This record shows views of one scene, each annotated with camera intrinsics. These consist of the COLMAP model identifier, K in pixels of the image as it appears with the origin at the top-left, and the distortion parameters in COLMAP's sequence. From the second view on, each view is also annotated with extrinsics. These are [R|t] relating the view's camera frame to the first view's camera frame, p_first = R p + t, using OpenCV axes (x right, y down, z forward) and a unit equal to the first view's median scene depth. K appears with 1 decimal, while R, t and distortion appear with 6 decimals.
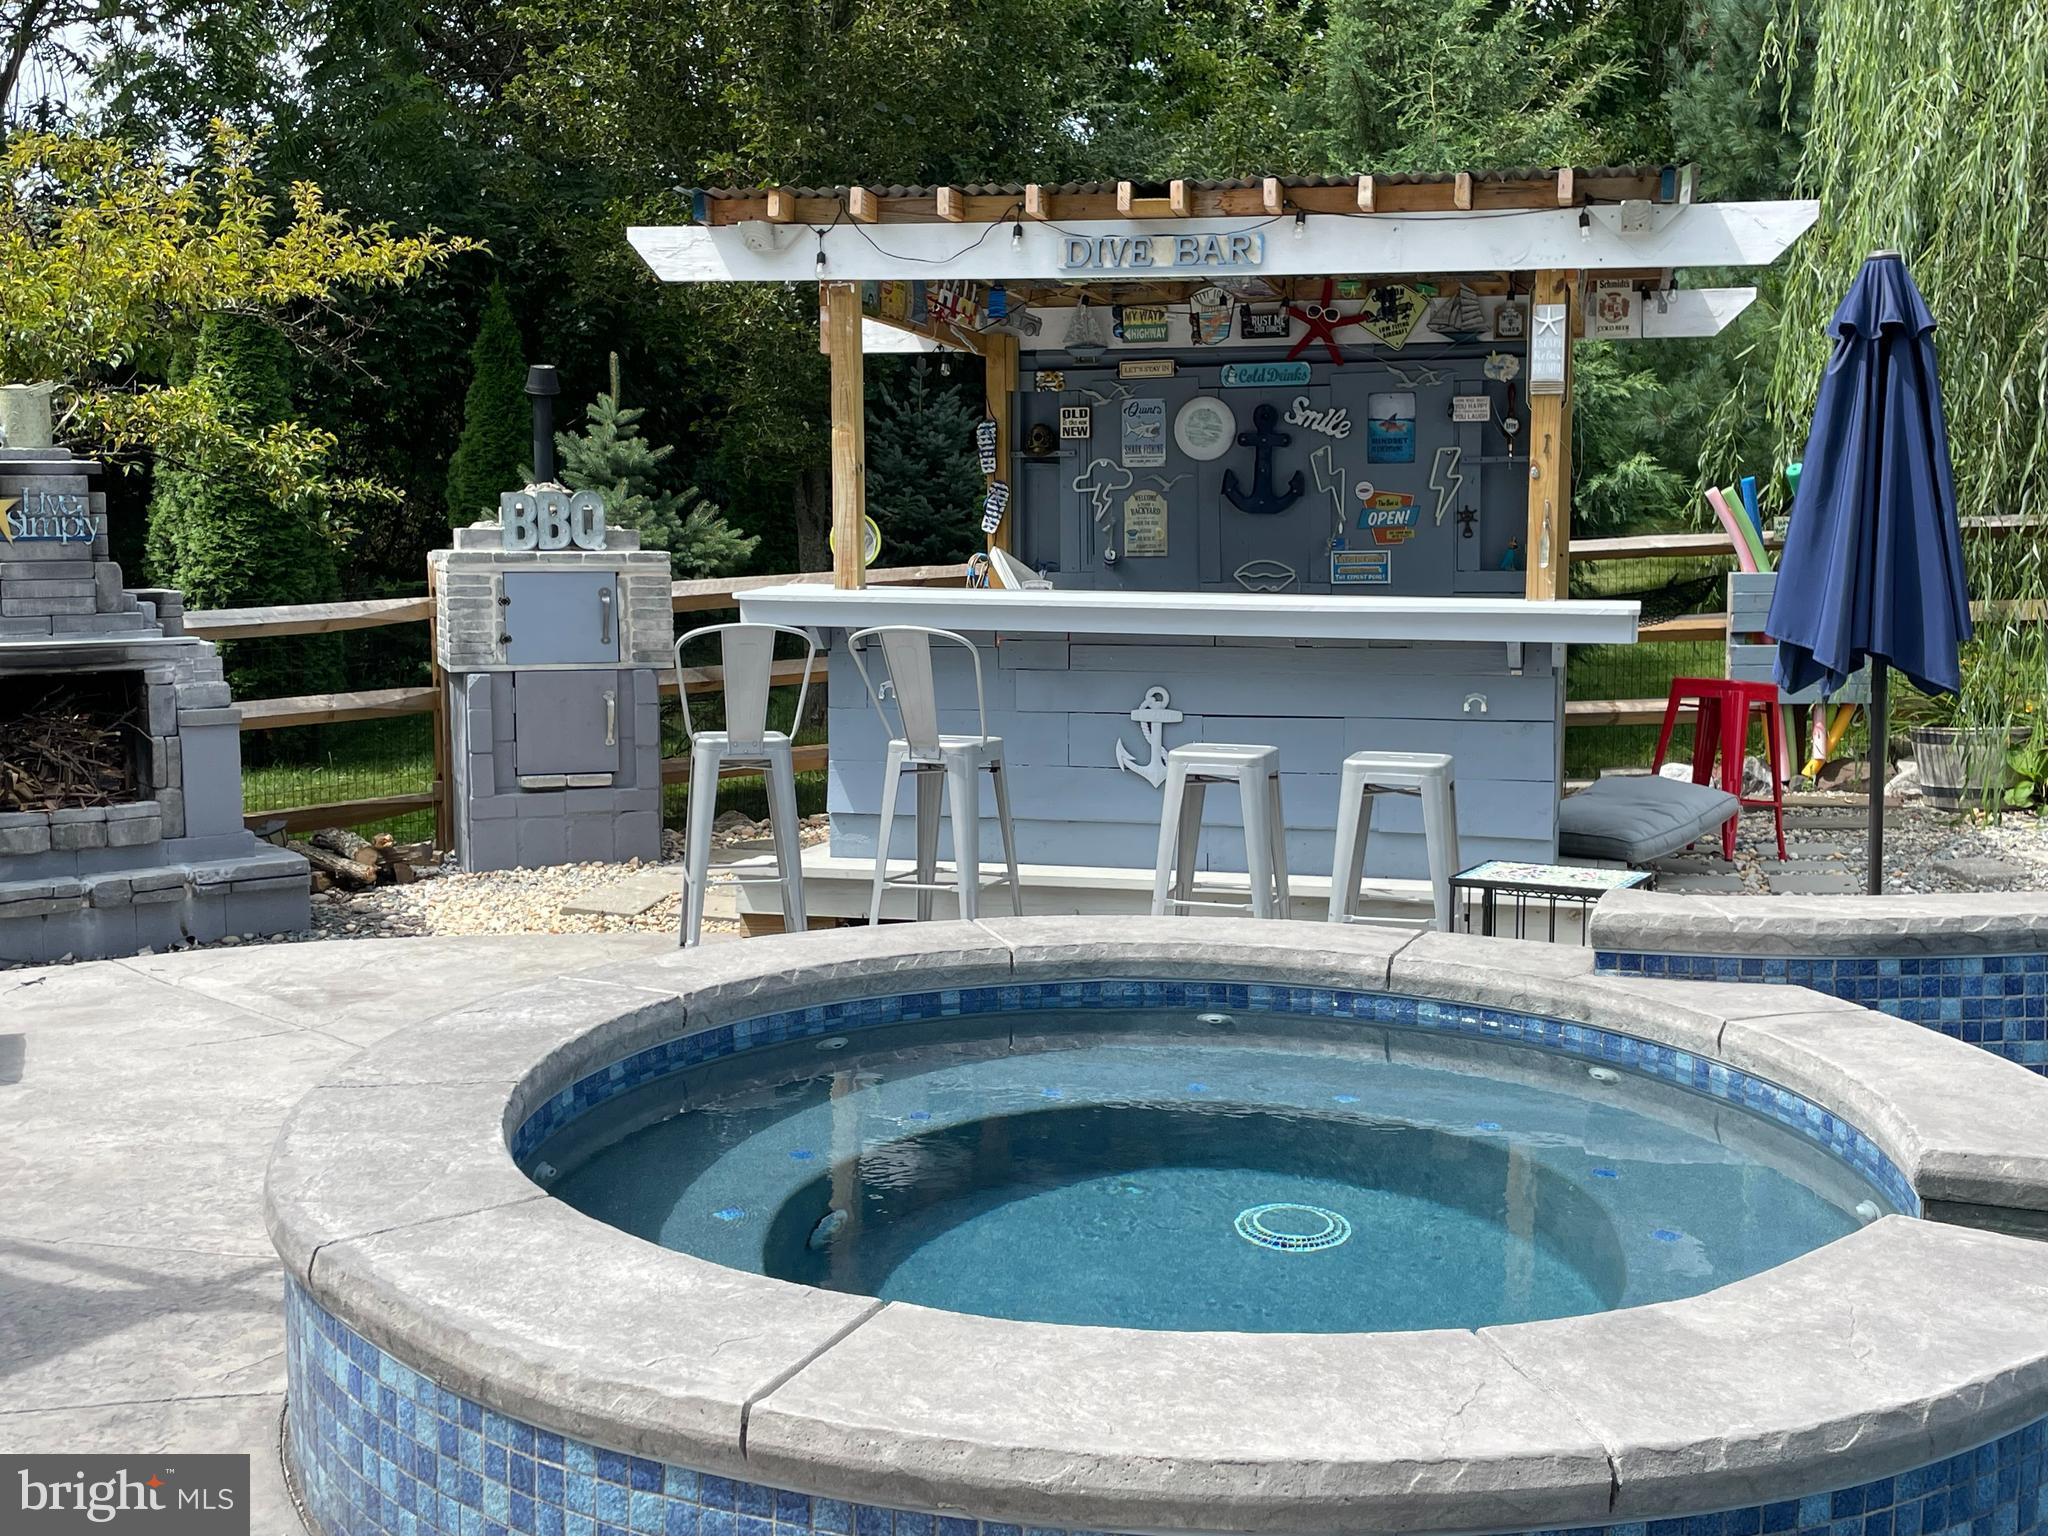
lens RADIAL K [[2126.1, 0, 1024.7], [0, 2126.1, 771.6], [0, 0, 1]] dist [-0.011436, 0.000000]
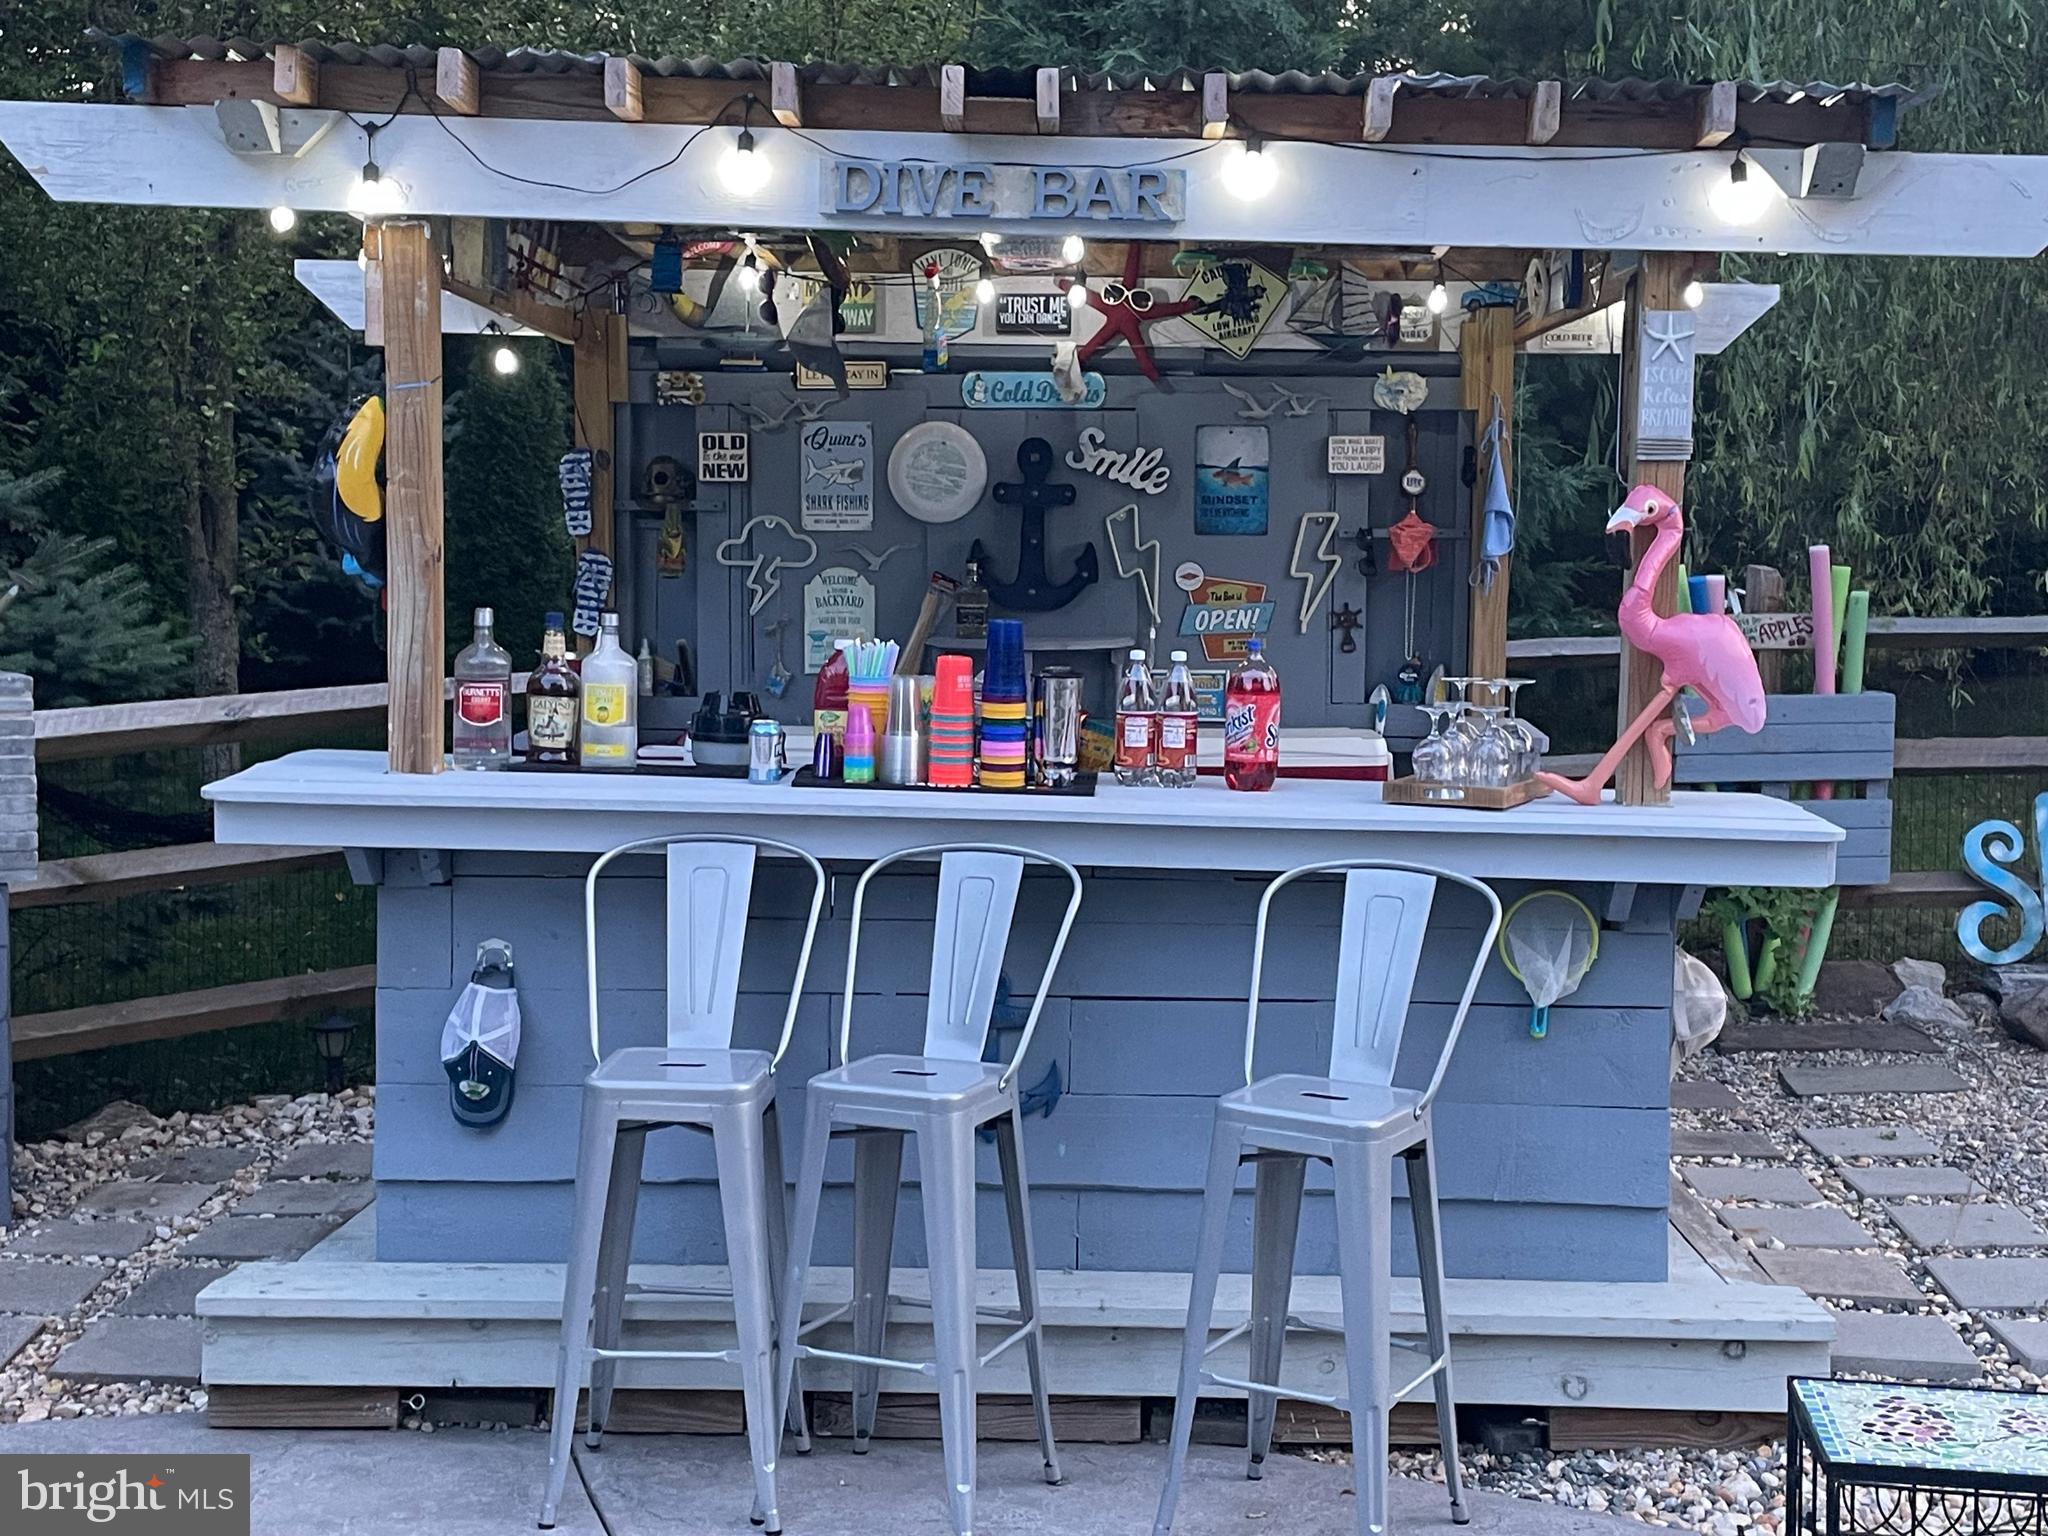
lens RADIAL K [[2723.8, 0, 1023.8], [0, 2723.8, 763.7], [0, 0, 1]] dist [0.010239, 0.000000]
pose [[0.974825, -0.000126, 0.222971, -0.070691], [0.007189, 0.999498, -0.030865, -0.051570], [-0.222855, 0.031691, 0.974336, 0.218352]]
